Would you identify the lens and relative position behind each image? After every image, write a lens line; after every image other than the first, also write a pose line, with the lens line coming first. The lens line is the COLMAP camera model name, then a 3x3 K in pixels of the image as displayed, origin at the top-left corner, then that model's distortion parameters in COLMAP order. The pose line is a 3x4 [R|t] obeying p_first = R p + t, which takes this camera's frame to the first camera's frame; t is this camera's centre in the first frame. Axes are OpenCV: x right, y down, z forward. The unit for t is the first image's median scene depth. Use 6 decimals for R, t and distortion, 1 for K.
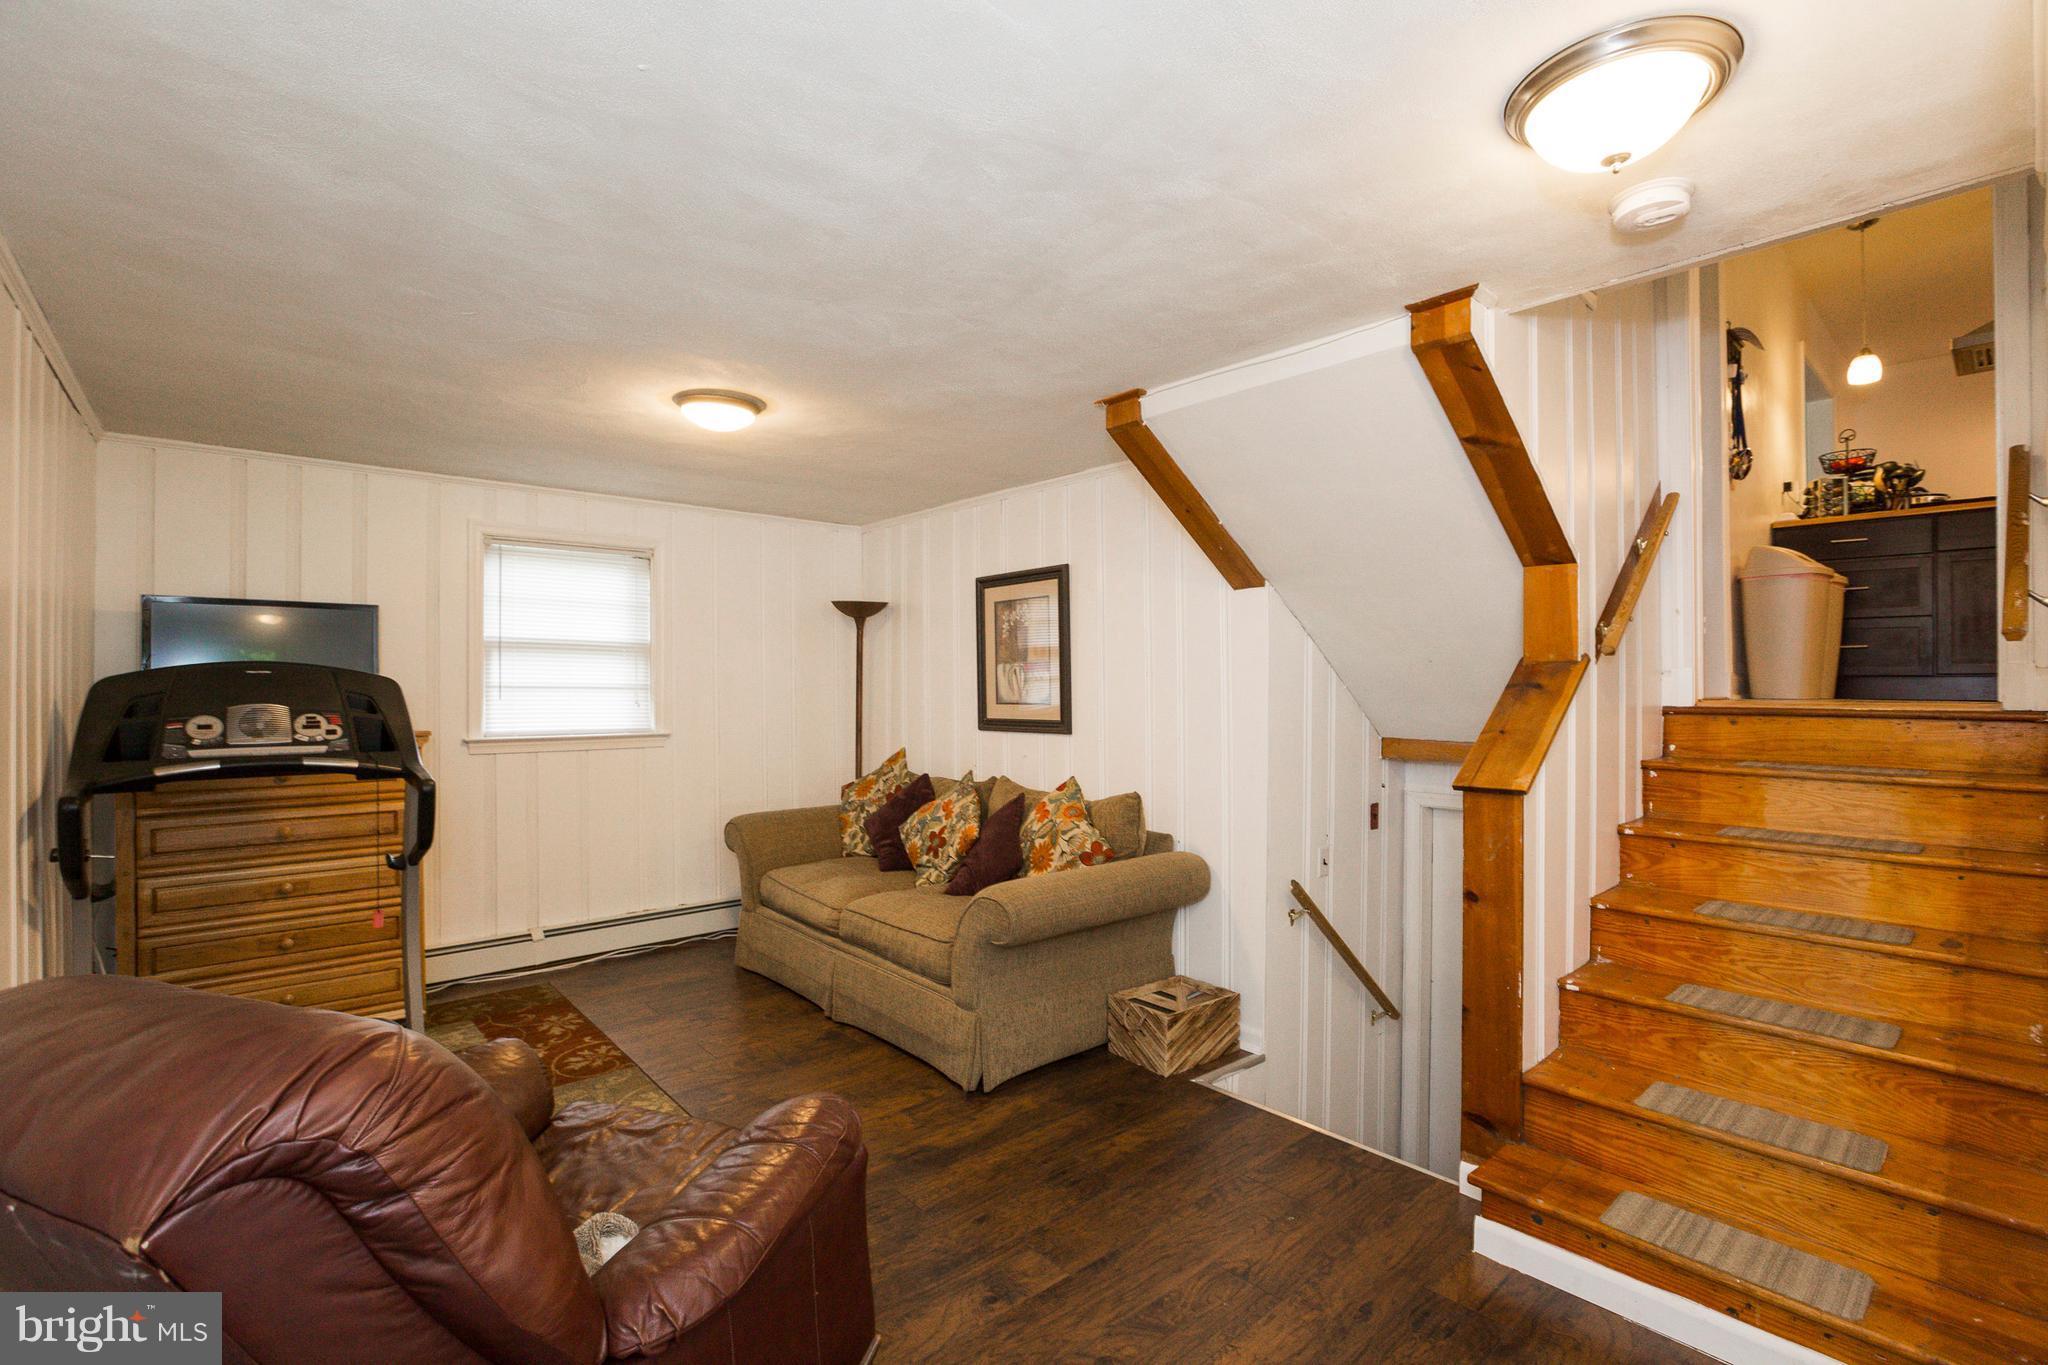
lens RADIAL K [[953.1, 0, 1032.3], [0, 953.1, 674.2], [0, 0, 1]] dist [-0.053888, 0.016090]
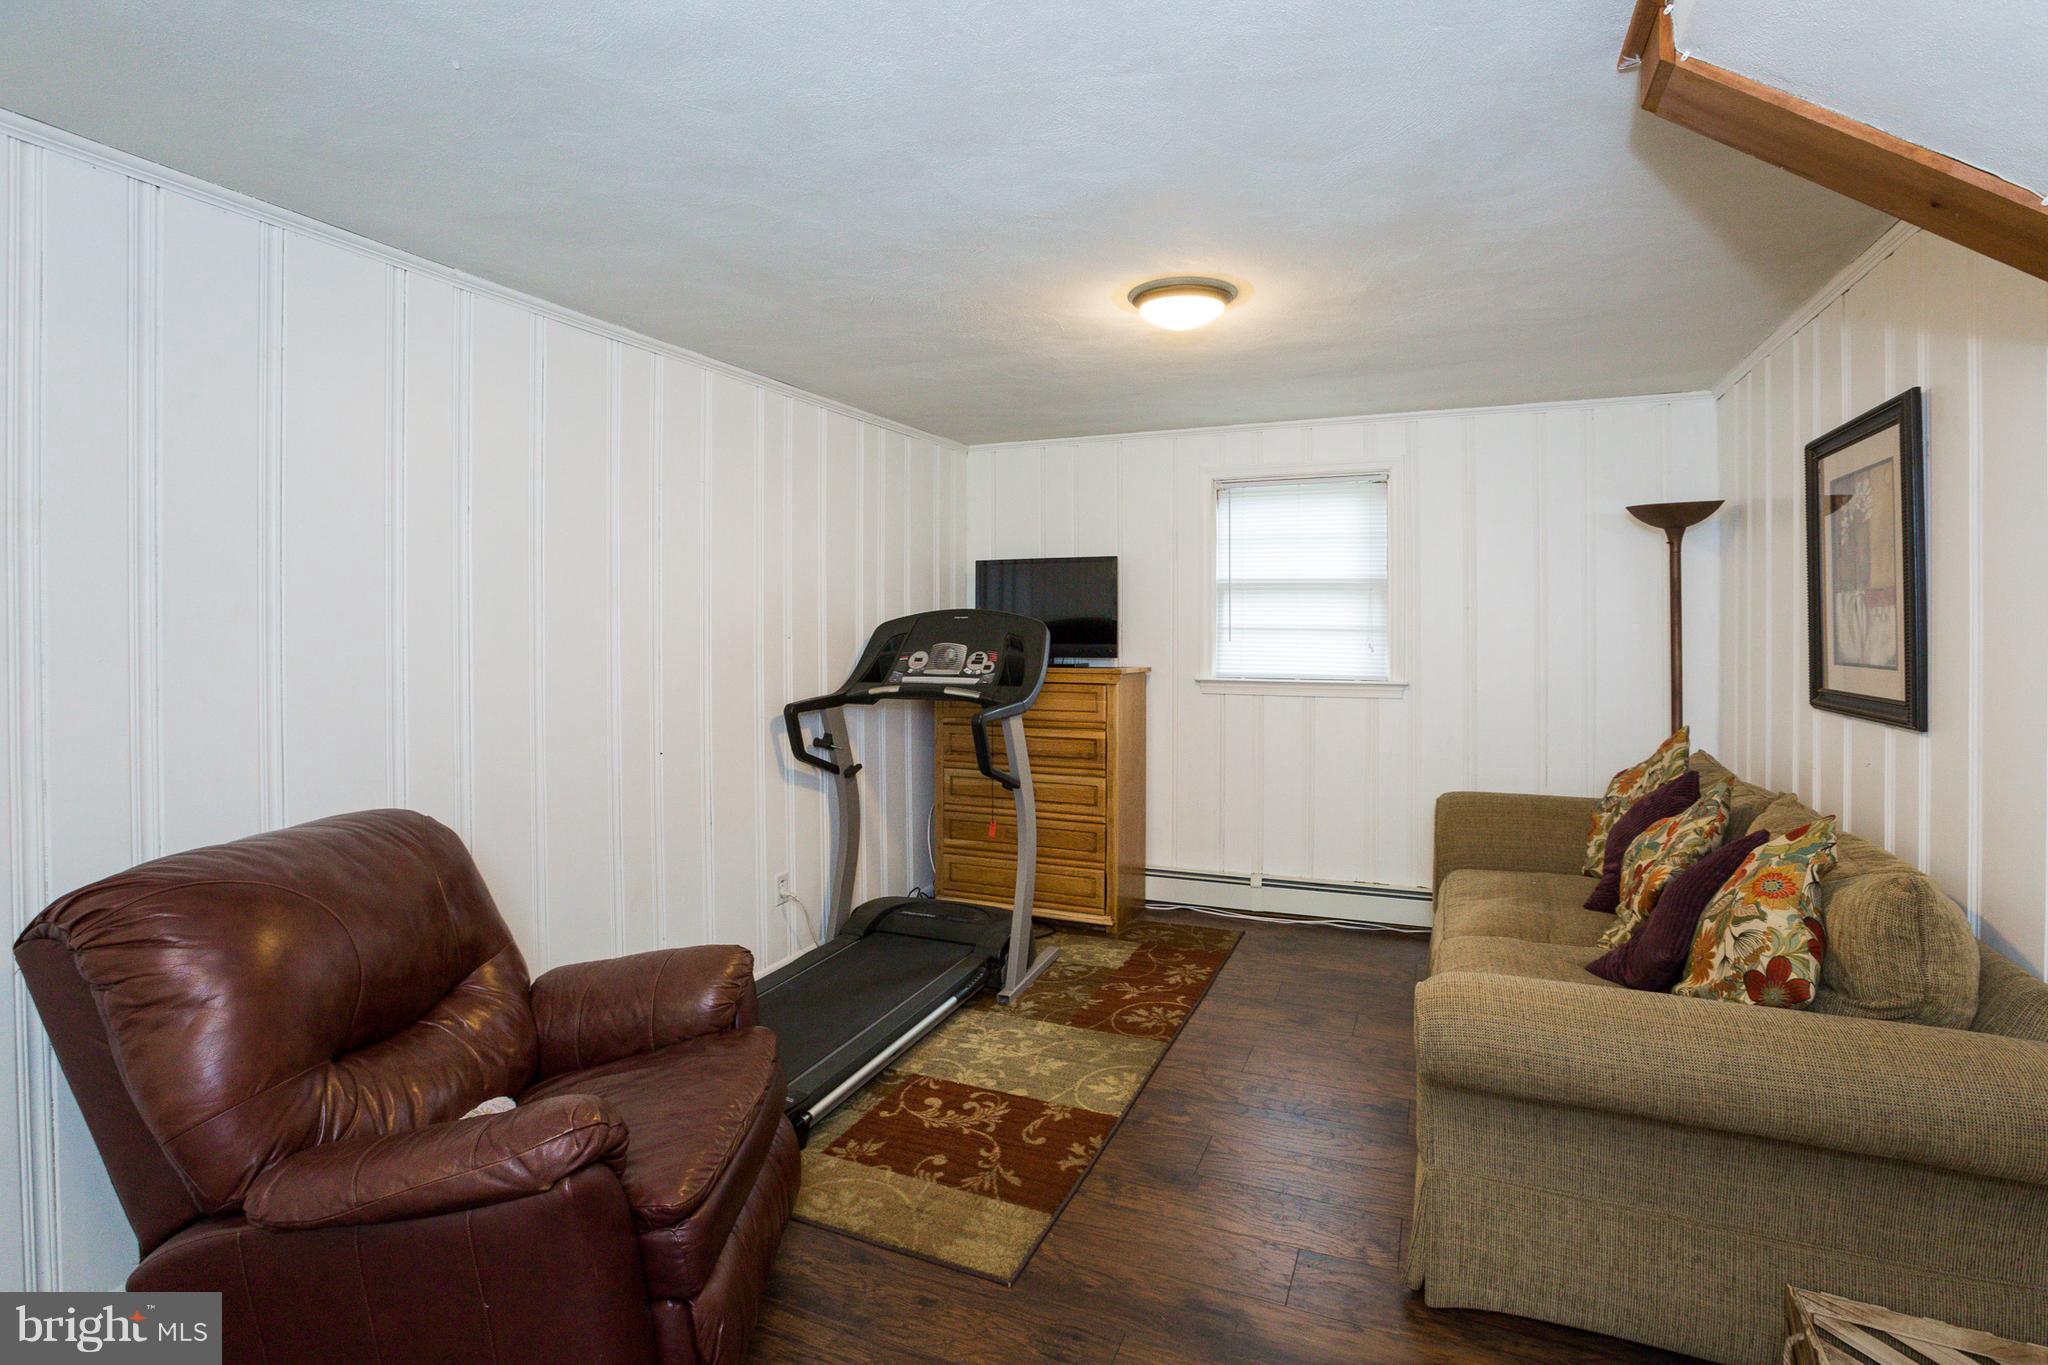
lens RADIAL K [[946.2, 0, 1021.3], [0, 946.2, 623.9], [0, 0, 1]] dist [-0.053002, 0.014950]
pose [[0.422559, 0.001729, -0.906334, 0.267971], [0.011875, 0.999902, 0.007444, -0.001950], [0.906258, -0.013908, 0.422497, 0.372381]]
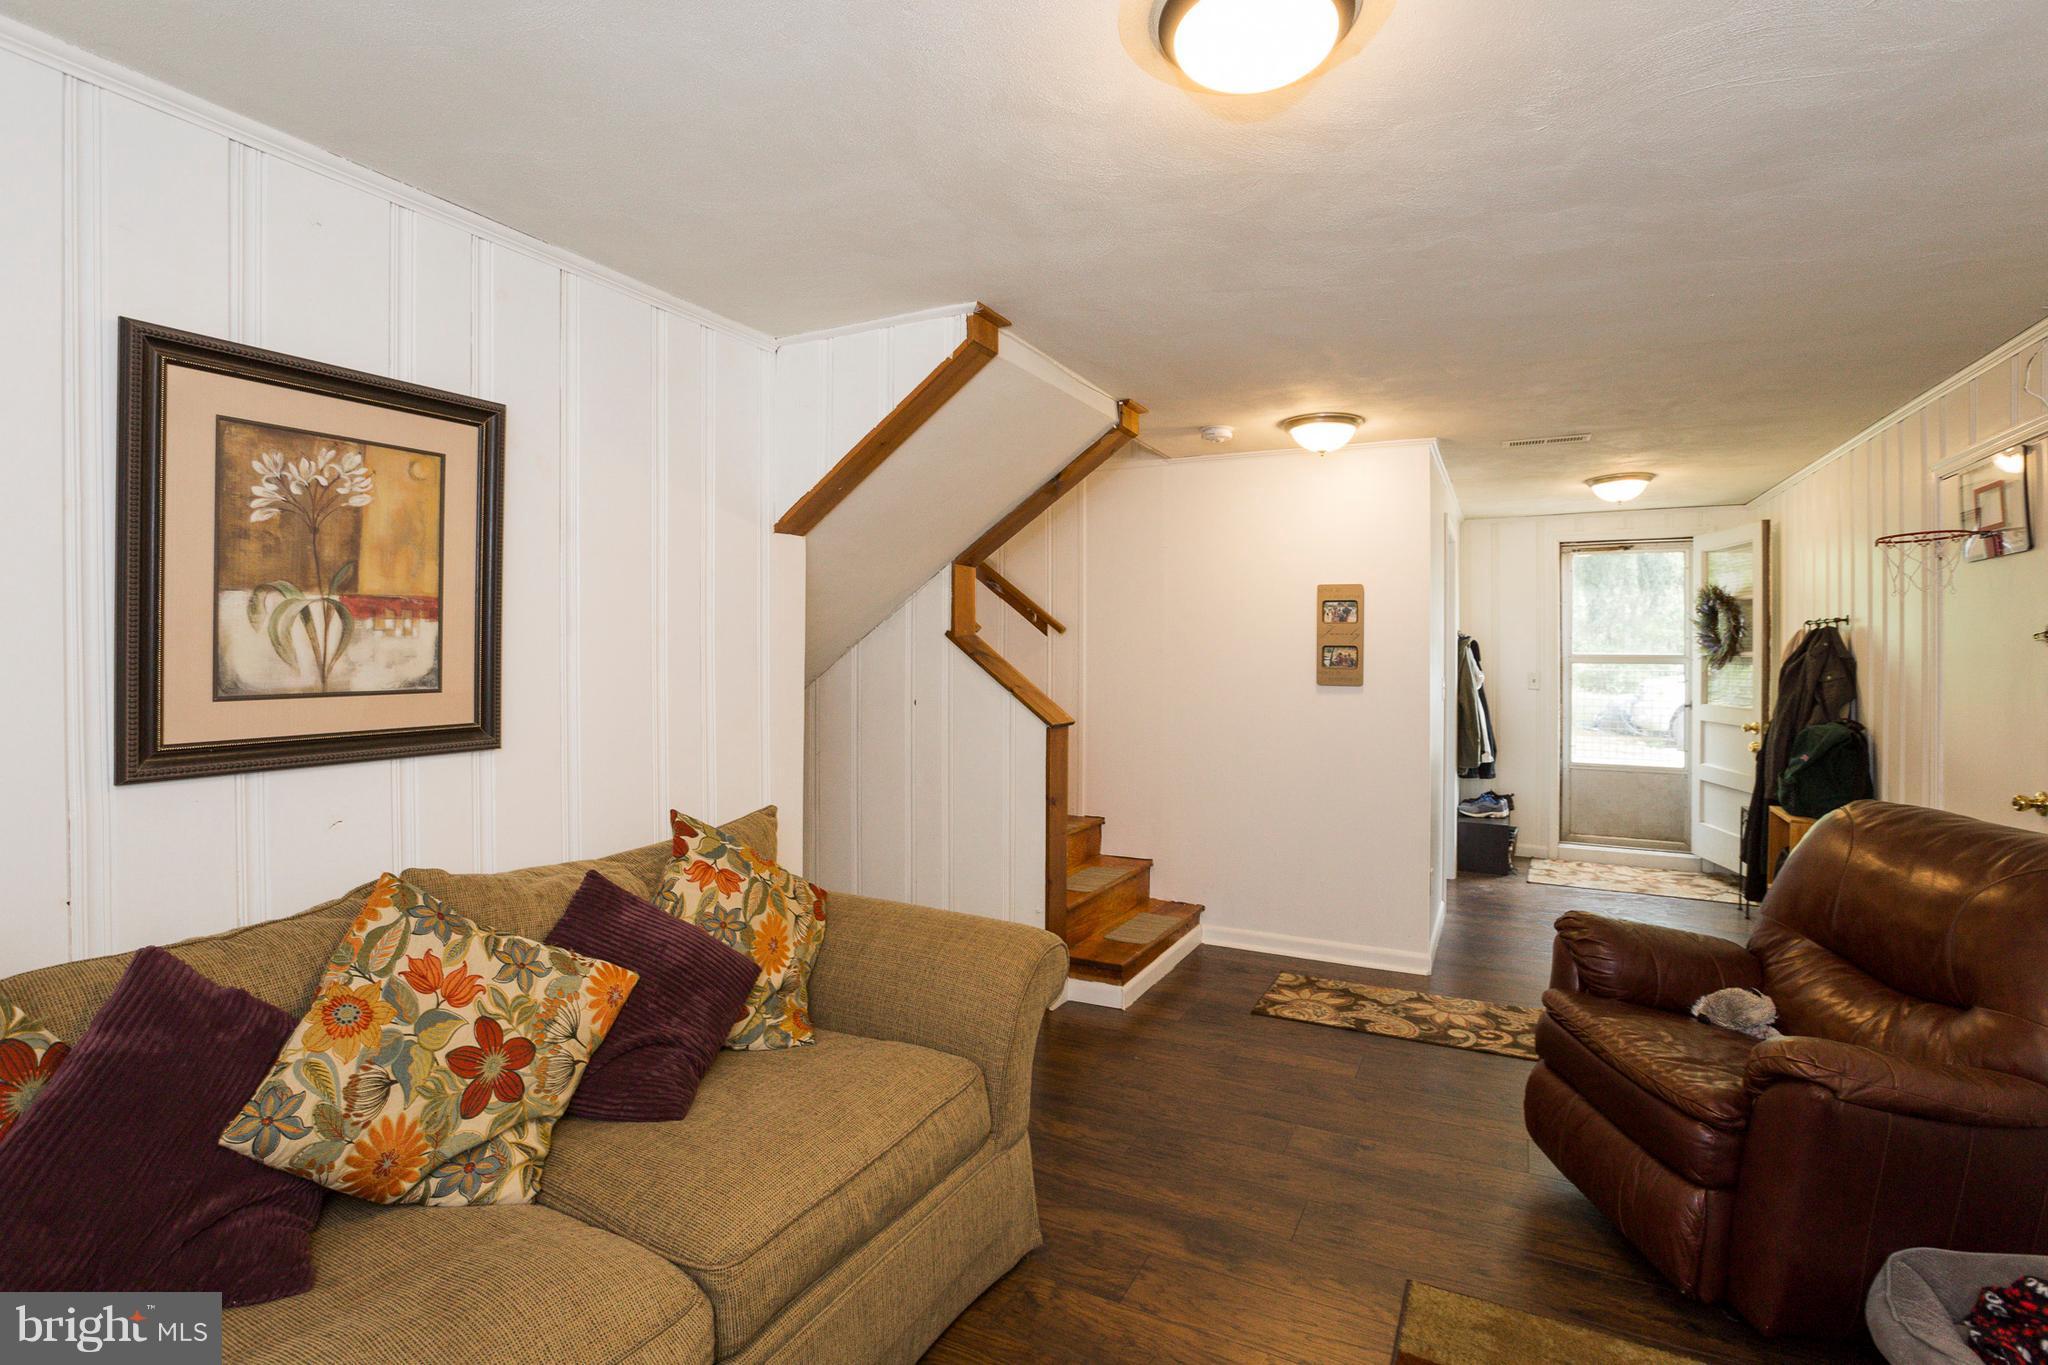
lens RADIAL K [[929.9, 0, 1014.2], [0, 929.9, 660.0], [0, 0, 1]] dist [-0.058247, 0.027012]
pose [[-0.344862, -0.000541, 0.938653, -0.496324], [-0.009987, 0.999945, -0.003093, 0.015097], [-0.938600, -0.010441, -0.344849, 0.908048]]
